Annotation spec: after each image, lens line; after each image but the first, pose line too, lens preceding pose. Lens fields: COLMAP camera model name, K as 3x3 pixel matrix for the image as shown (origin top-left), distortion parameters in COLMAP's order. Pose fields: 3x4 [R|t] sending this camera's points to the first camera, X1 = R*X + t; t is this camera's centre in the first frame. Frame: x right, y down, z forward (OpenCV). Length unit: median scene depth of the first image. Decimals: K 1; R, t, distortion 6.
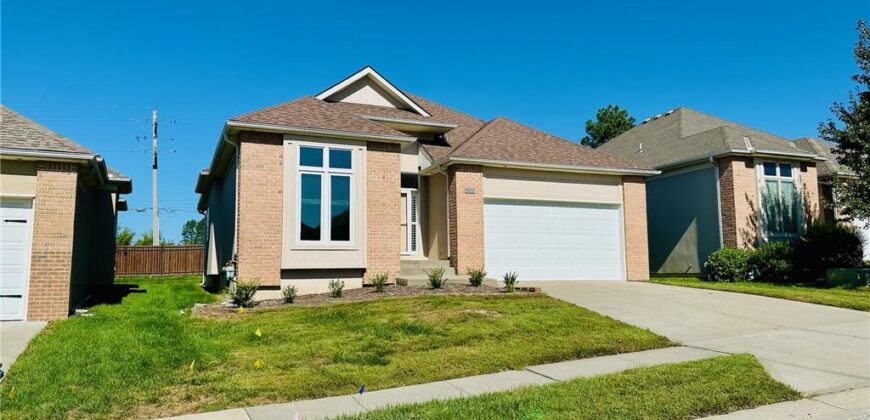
lens RADIAL K [[613.1, 0, 435.0], [0, 613.1, 210.0], [0, 0, 1]] dist [0.098459, -0.140901]
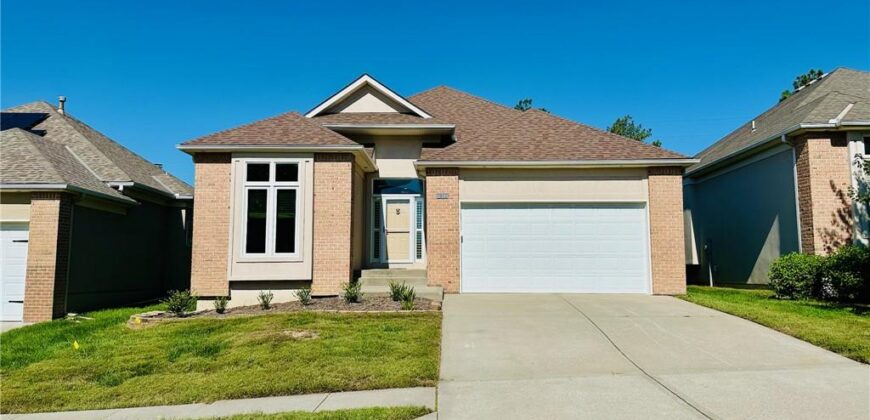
lens RADIAL K [[613.1, 0, 435.0], [0, 613.1, 210.0], [0, 0, 1]] dist [0.098459, -0.140901]
pose [[0.915804, -0.033050, -0.400264, 0.427163], [0.036125, 0.999347, 0.000138, -0.010711], [0.399998, -0.014586, 0.916400, 0.142235]]
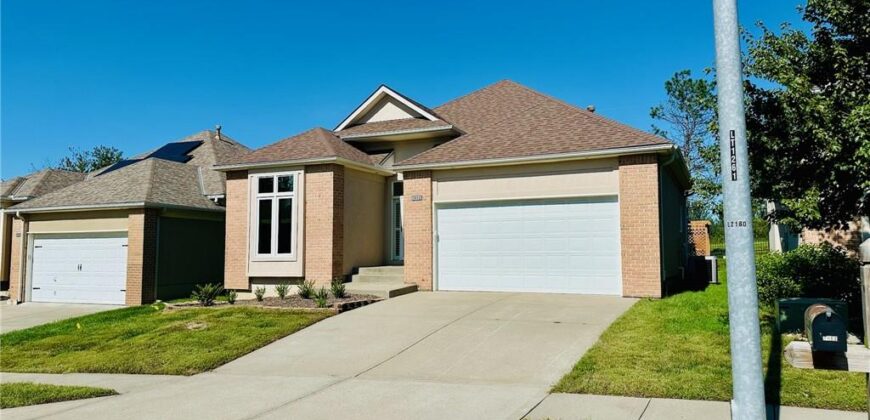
lens RADIAL K [[613.1, 0, 435.0], [0, 613.1, 210.0], [0, 0, 1]] dist [0.098459, -0.140901]
pose [[0.665607, -0.051592, -0.744517, 0.818772], [0.076620, 0.997060, -0.000593, -0.009289], [0.742359, -0.056650, 0.667603, 0.373201]]
